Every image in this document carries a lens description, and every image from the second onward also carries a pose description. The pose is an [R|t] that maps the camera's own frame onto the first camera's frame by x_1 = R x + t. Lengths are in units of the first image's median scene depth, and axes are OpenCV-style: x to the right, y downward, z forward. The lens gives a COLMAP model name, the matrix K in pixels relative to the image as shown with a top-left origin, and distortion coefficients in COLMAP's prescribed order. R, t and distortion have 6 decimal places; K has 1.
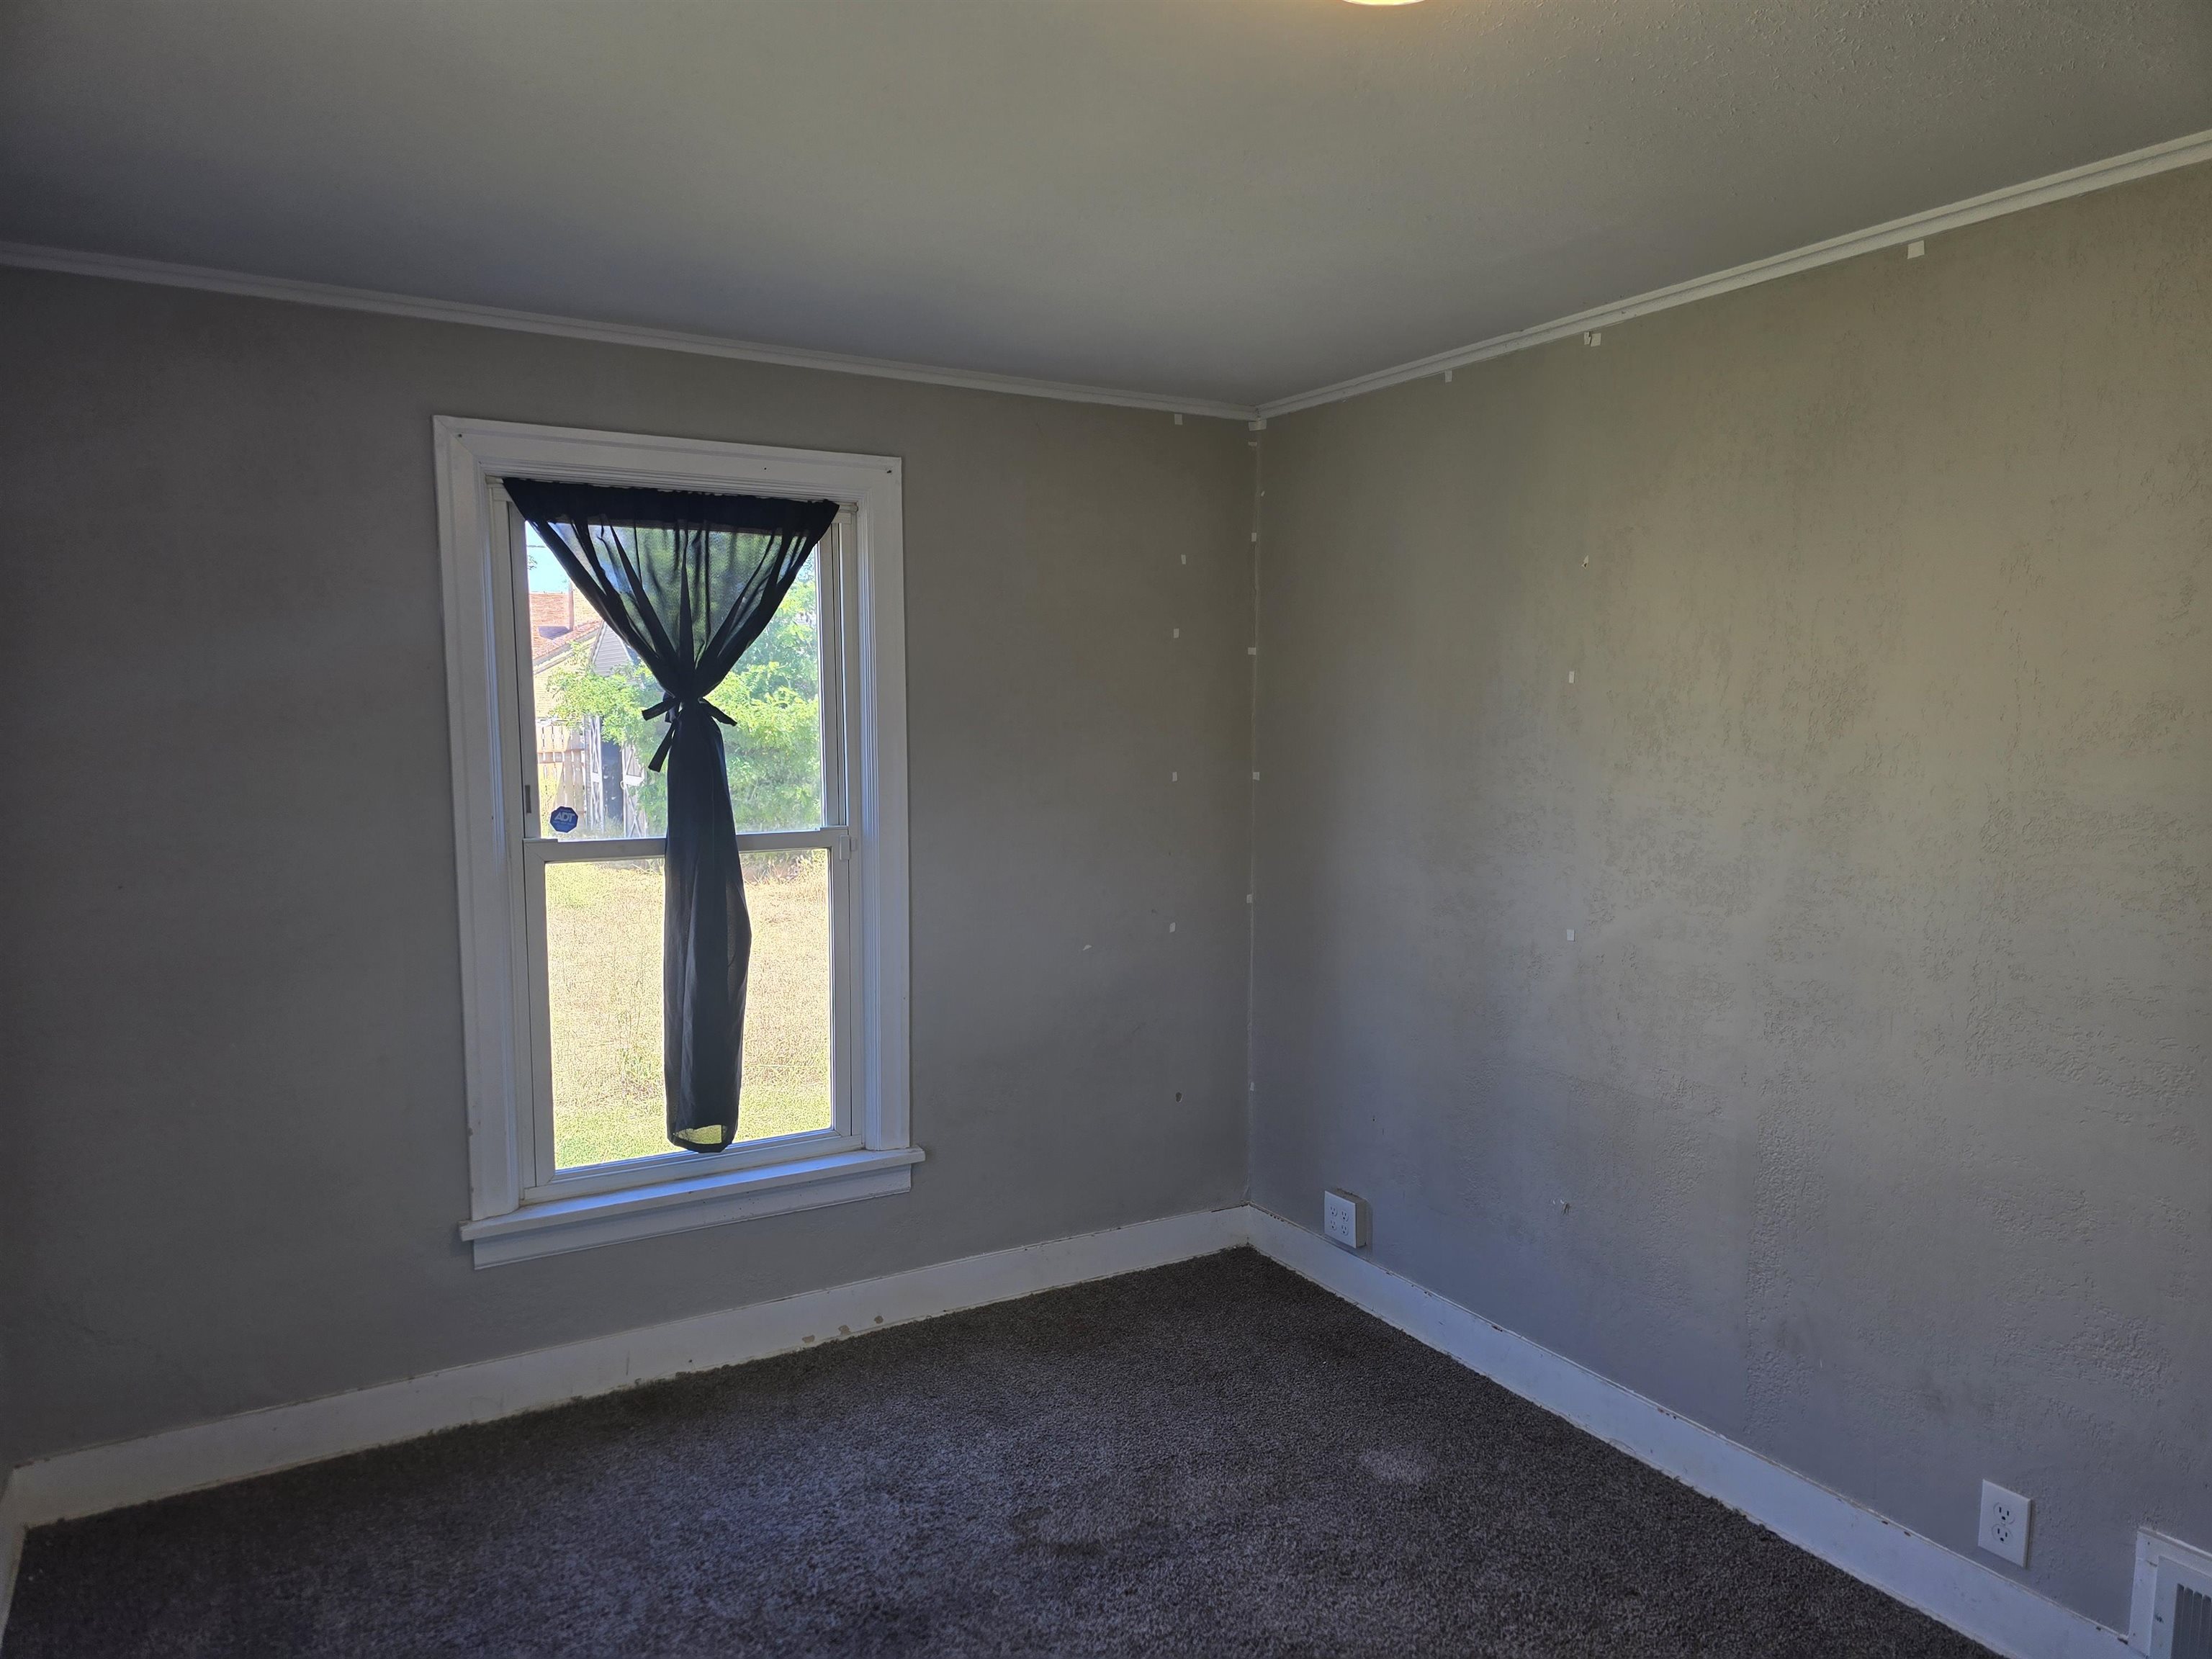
lens RADIAL K [[1490.9, 0, 1105.4], [0, 1490.9, 864.1], [0, 0, 1]] dist [0.083986, -0.075090]
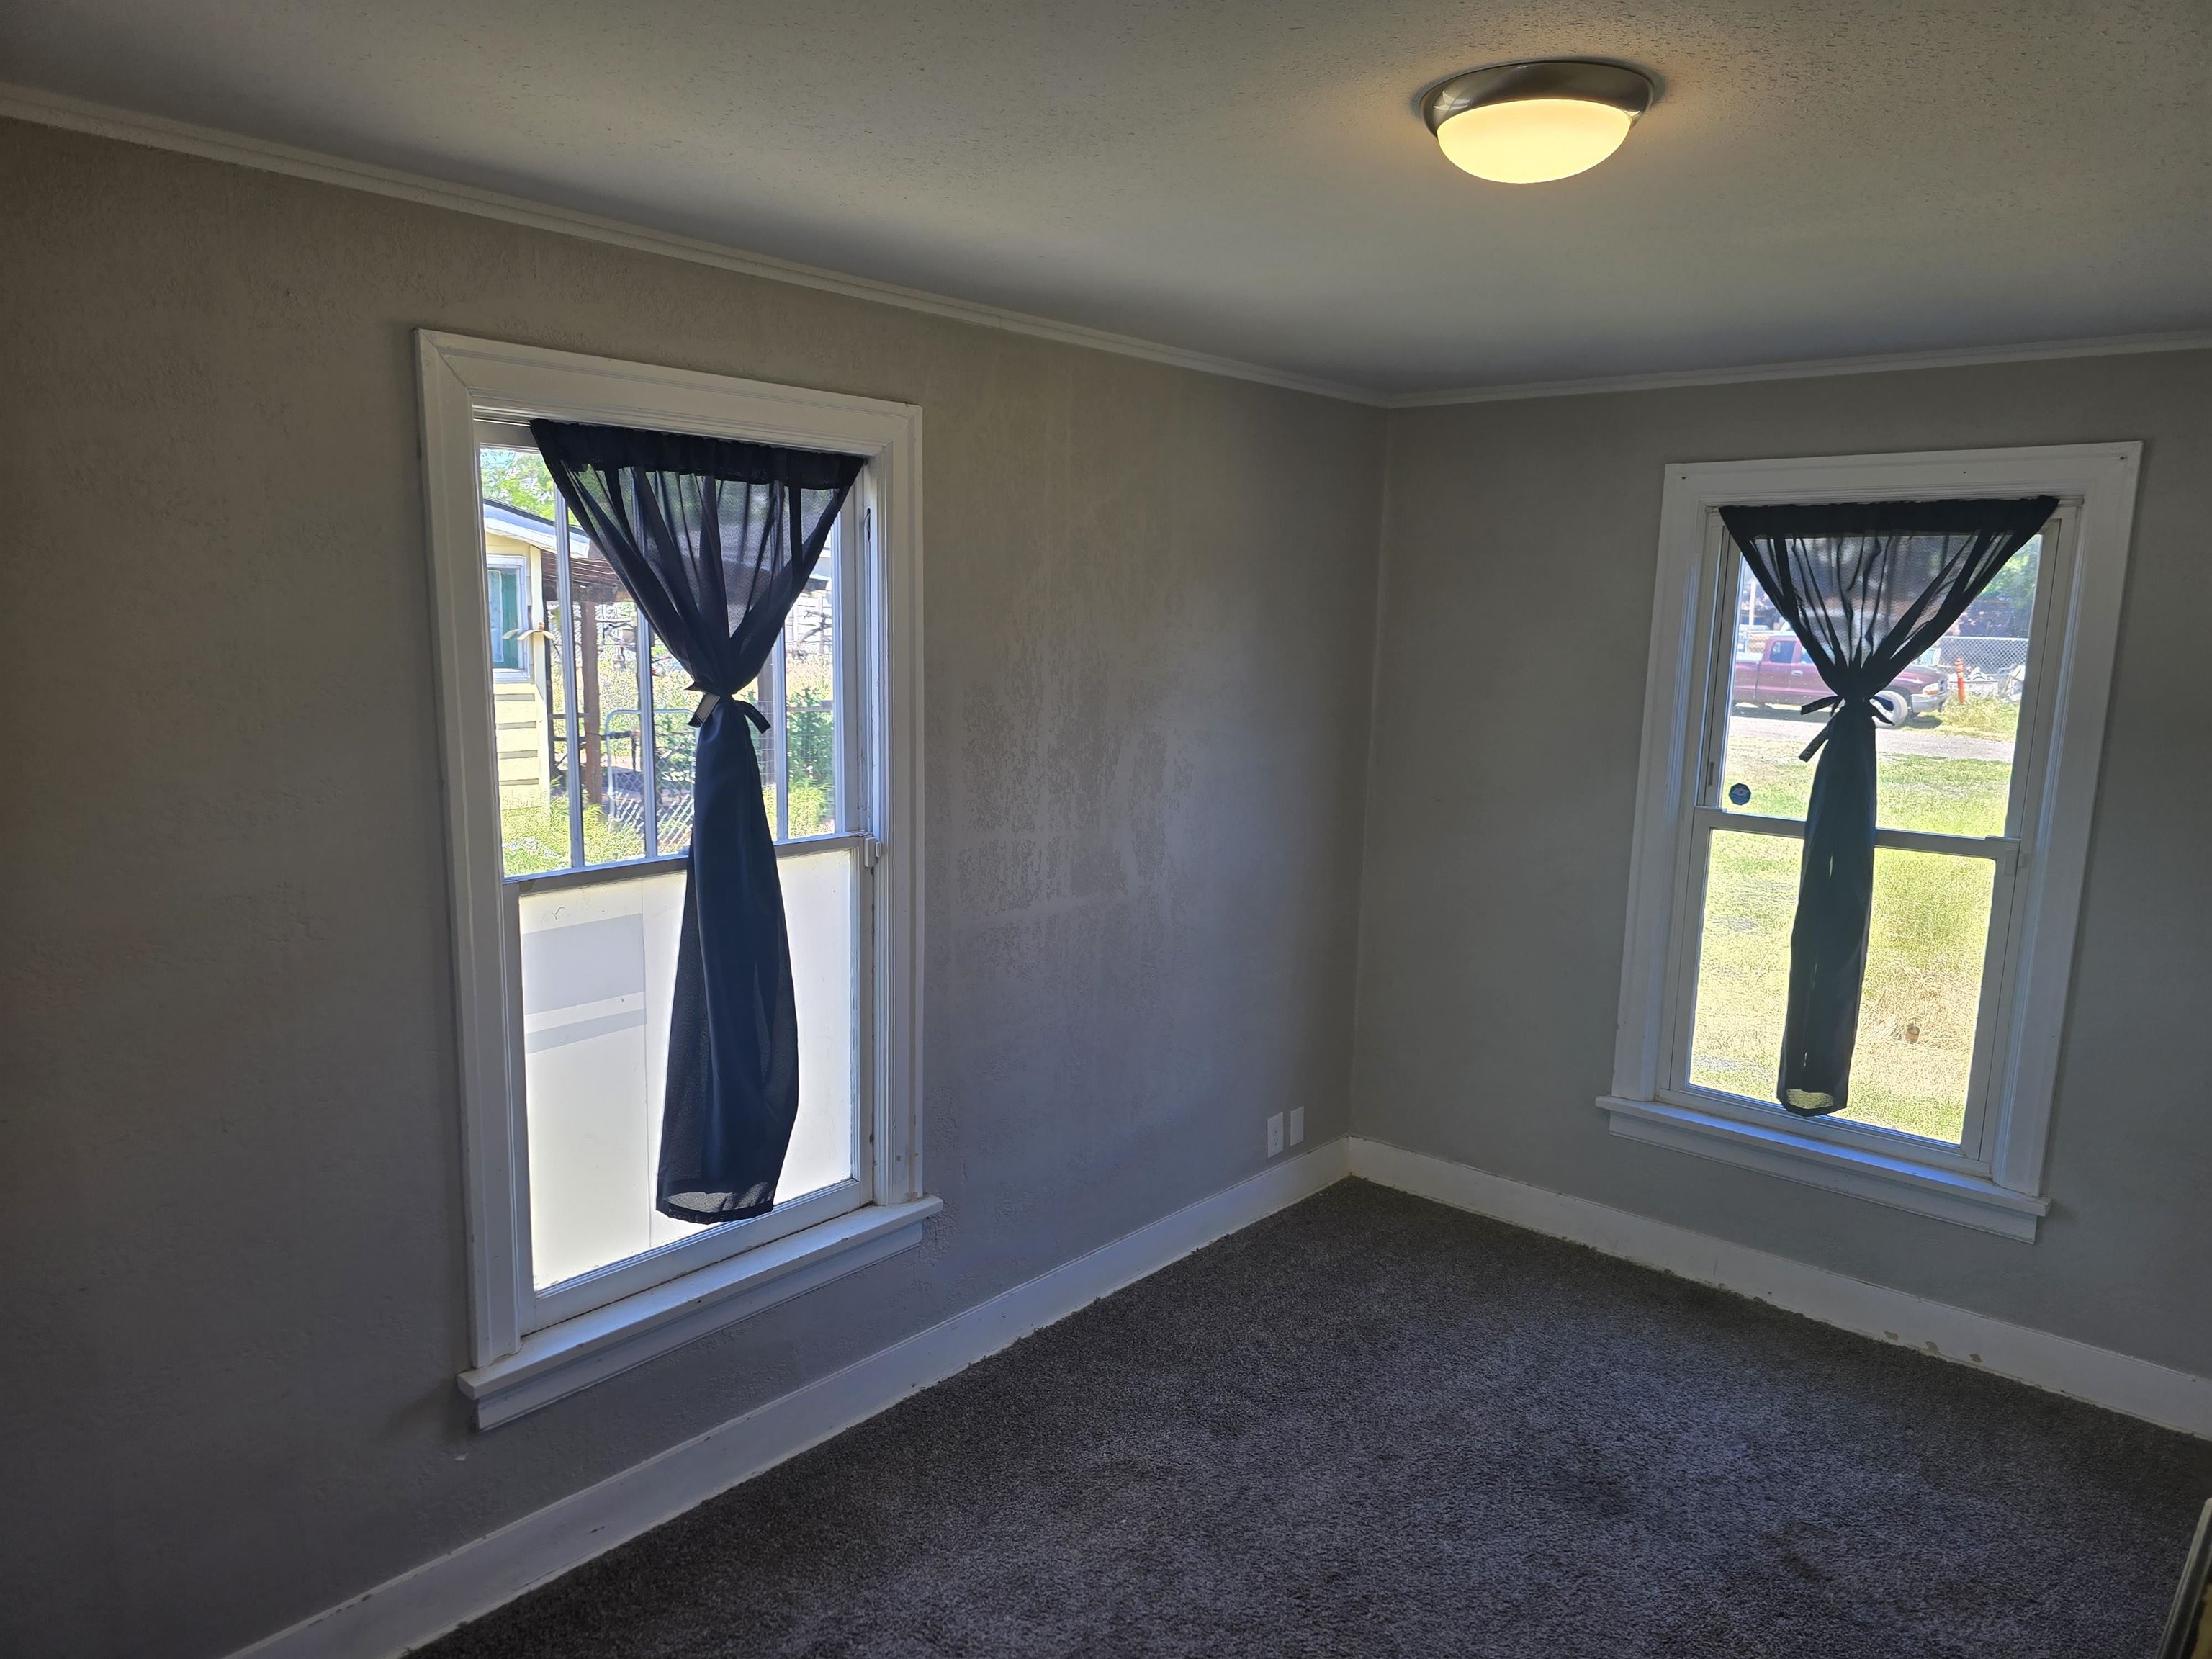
lens RADIAL K [[1472.8, 0, 1110.9], [0, 1472.8, 840.3], [0, 0, 1]] dist [0.065006, -0.075975]
pose [[0.324347, 0.155314, -0.933100, 0.558375], [-0.127694, 0.984589, 0.119498, -0.069303], [0.937280, 0.080392, 0.339181, 0.155774]]
